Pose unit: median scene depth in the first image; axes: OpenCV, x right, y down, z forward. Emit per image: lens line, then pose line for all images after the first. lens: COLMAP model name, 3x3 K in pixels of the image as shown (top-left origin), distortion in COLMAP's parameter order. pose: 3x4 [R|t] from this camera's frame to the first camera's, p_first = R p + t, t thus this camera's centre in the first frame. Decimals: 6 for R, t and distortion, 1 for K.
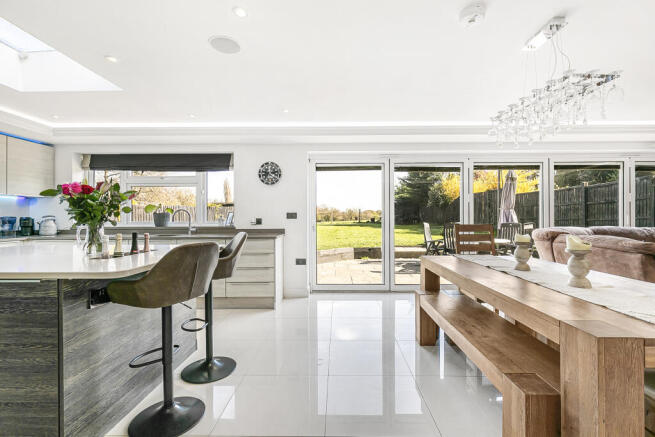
lens RADIAL K [[300.8, 0, 327.2], [0, 300.8, 217.7], [0, 0, 1]] dist [0.000914, 0.001317]
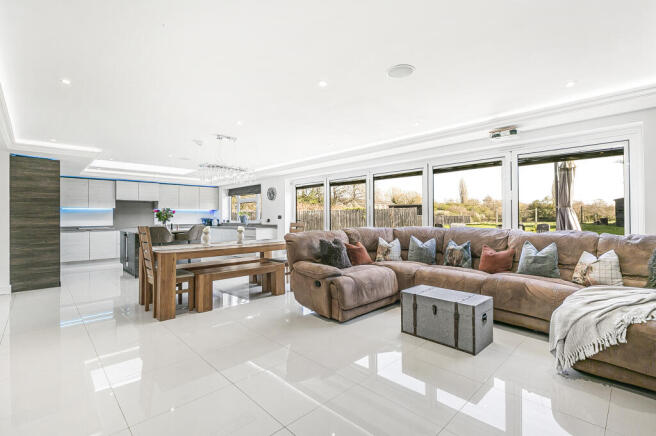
lens RADIAL K [[301.2, 0, 330.6], [0, 301.2, 216.4], [0, 0, 1]] dist [0.000914, 0.001317]
pose [[0.706455, -0.003878, -0.707747, 1.329466], [0.002932, 0.999992, -0.002553, -0.007436], [0.707752, -0.000272, 0.706461, -0.013264]]
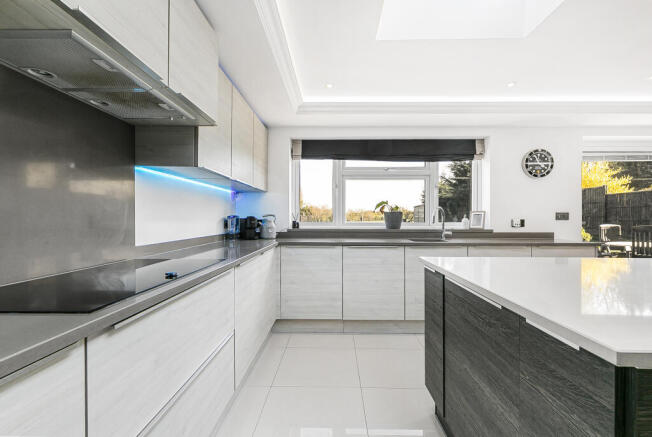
lens RADIAL K [[299.4, 0, 322.8], [0, 299.4, 217.3], [0, 0, 1]] dist [0.000914, 0.001317]
pose [[0.999878, 0.005036, -0.014759, -0.755748], [-0.005066, 0.999985, -0.002042, 0.000931], [0.014749, 0.002116, 0.999889, 0.195964]]
